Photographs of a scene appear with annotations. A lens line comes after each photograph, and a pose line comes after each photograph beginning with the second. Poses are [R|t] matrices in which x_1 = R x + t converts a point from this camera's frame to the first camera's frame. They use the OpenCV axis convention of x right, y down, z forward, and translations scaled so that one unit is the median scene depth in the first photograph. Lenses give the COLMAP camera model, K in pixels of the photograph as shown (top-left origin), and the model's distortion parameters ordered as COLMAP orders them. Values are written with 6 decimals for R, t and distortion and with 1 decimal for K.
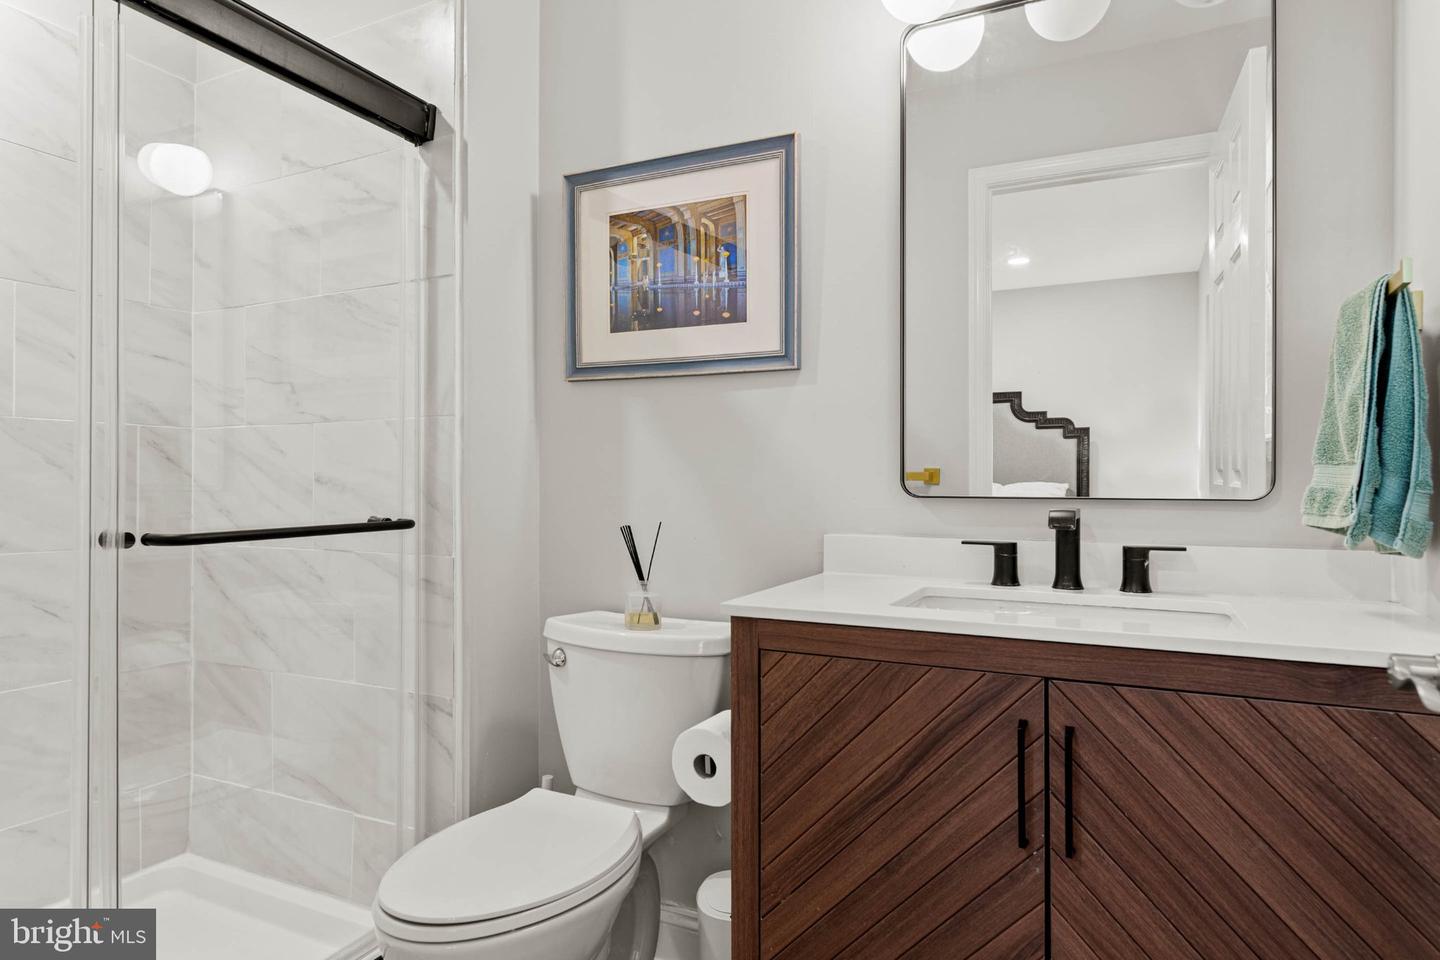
lens RADIAL K [[836.1, 0, 717.5], [0, 836.1, 479.2], [0, 0, 1]] dist [0.002263, -0.001161]
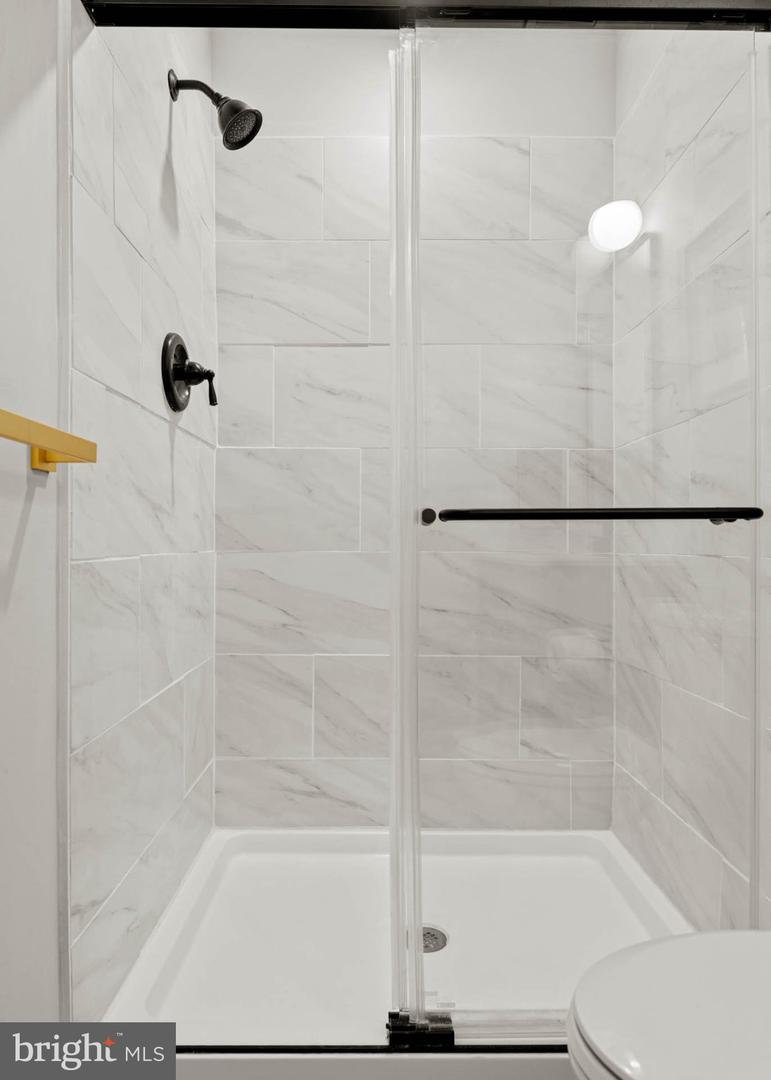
lens RADIAL K [[665.0, 0, 385.3], [0, 665.0, 547.5], [0, 0, 1]] dist [-0.004837, -0.000343]
pose [[0.450083, -0.001839, -0.892985, 0.022346], [0.005018, 0.999987, 0.000470, 0.070272], [0.892972, -0.004692, 0.450087, 0.349380]]
